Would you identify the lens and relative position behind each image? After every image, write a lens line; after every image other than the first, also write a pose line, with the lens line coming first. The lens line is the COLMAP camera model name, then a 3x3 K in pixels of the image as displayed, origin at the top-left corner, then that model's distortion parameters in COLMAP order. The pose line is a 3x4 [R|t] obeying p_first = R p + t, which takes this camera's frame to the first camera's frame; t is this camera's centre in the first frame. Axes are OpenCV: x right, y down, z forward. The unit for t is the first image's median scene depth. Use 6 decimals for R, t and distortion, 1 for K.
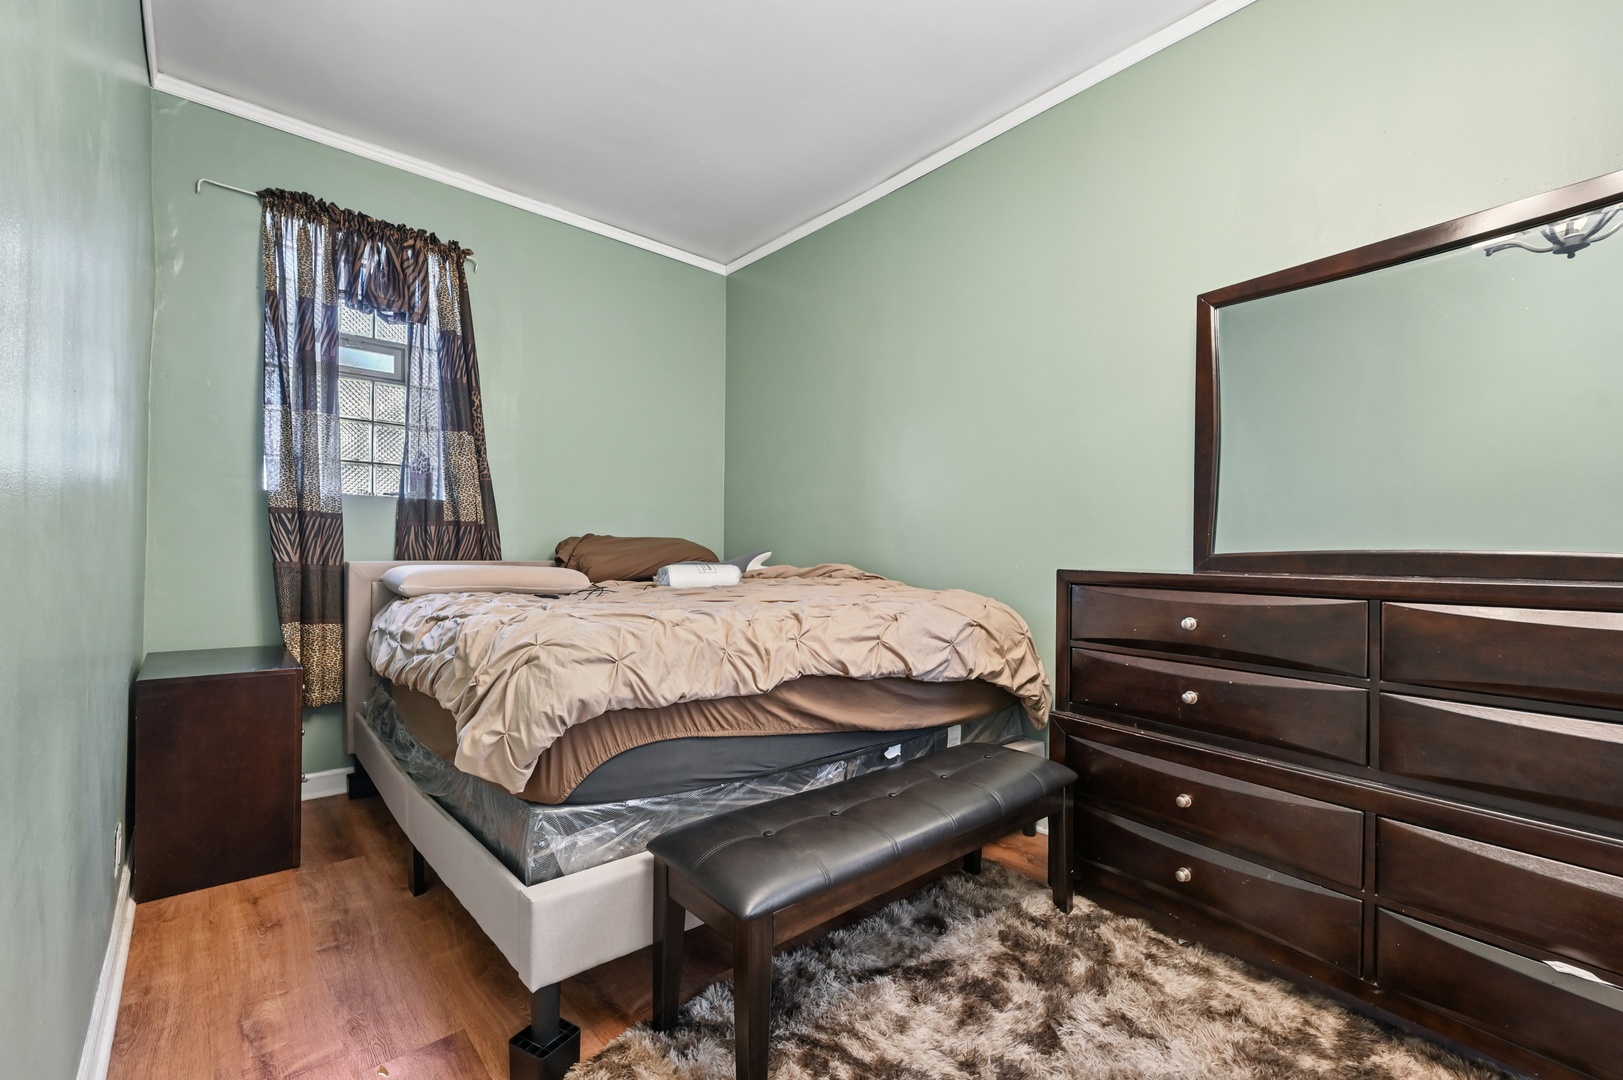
lens RADIAL K [[698.6, 0, 809.8], [0, 698.6, 550.7], [0, 0, 1]] dist [-0.001737, 0.000332]
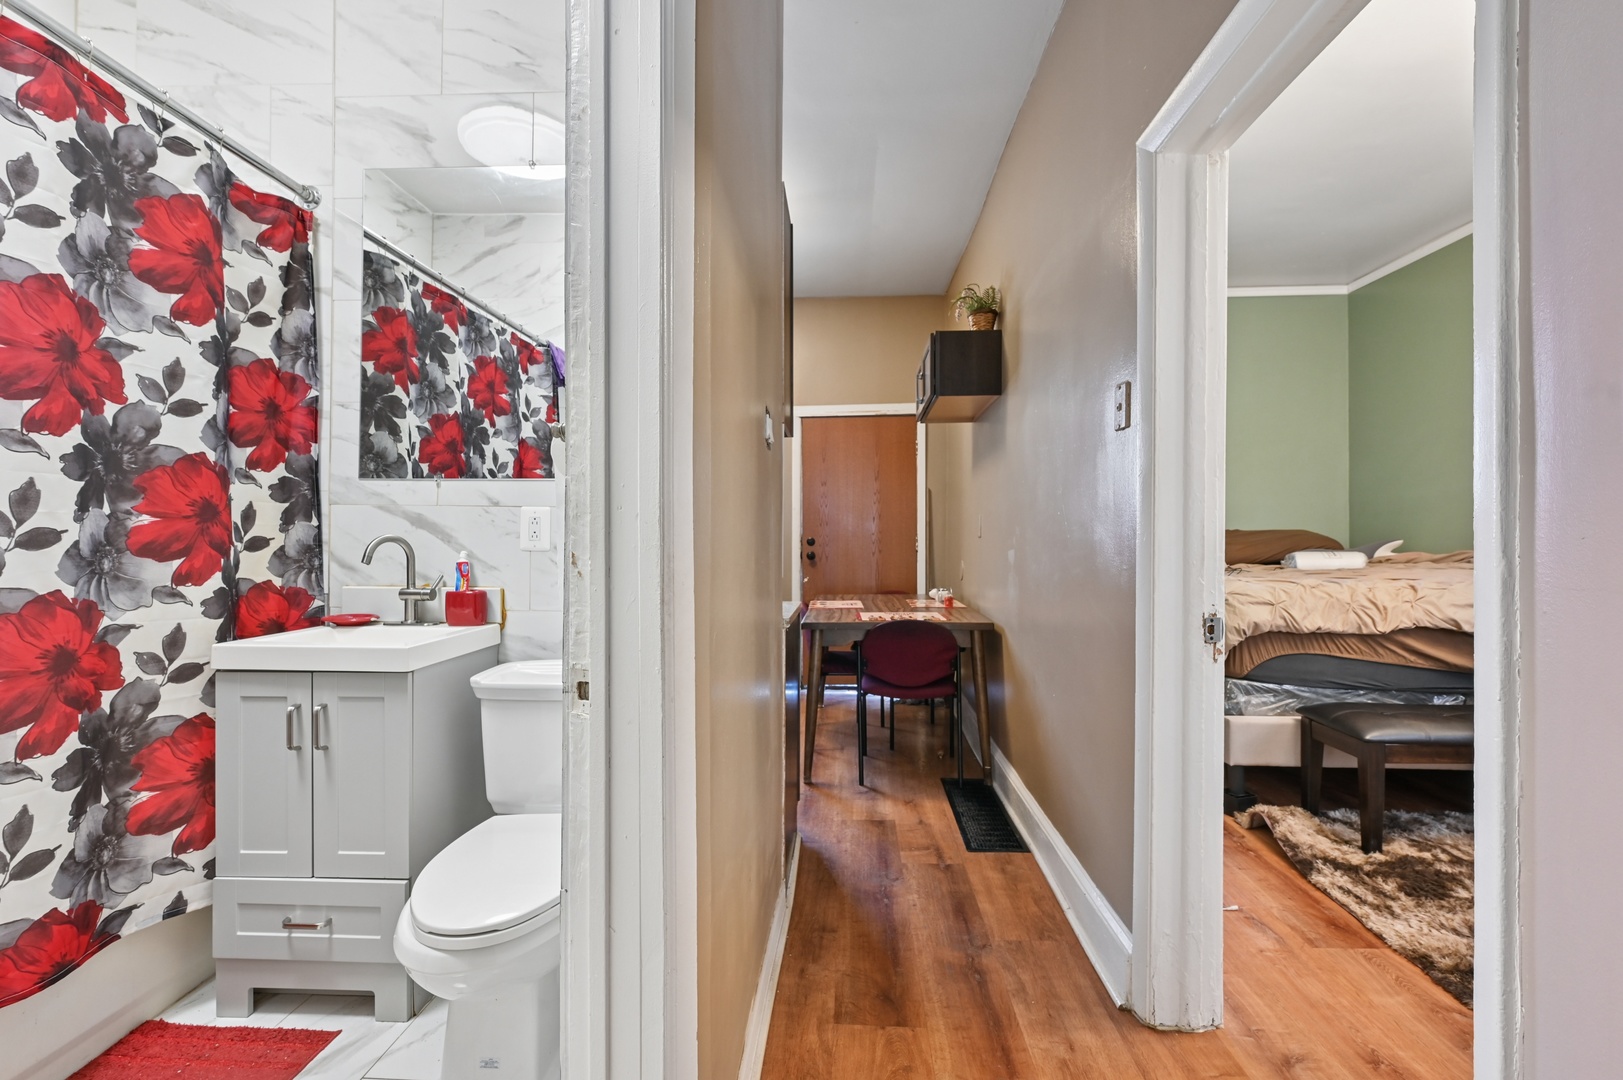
lens RADIAL K [[698.6, 0, 808.4], [0, 698.6, 543.6], [0, 0, 1]] dist [-0.001737, 0.000332]
pose [[0.708738, -0.010448, -0.705394, 0.128215], [0.015031, 0.999887, 0.000292, -0.015985], [0.705312, -0.010810, 0.708815, -1.007270]]
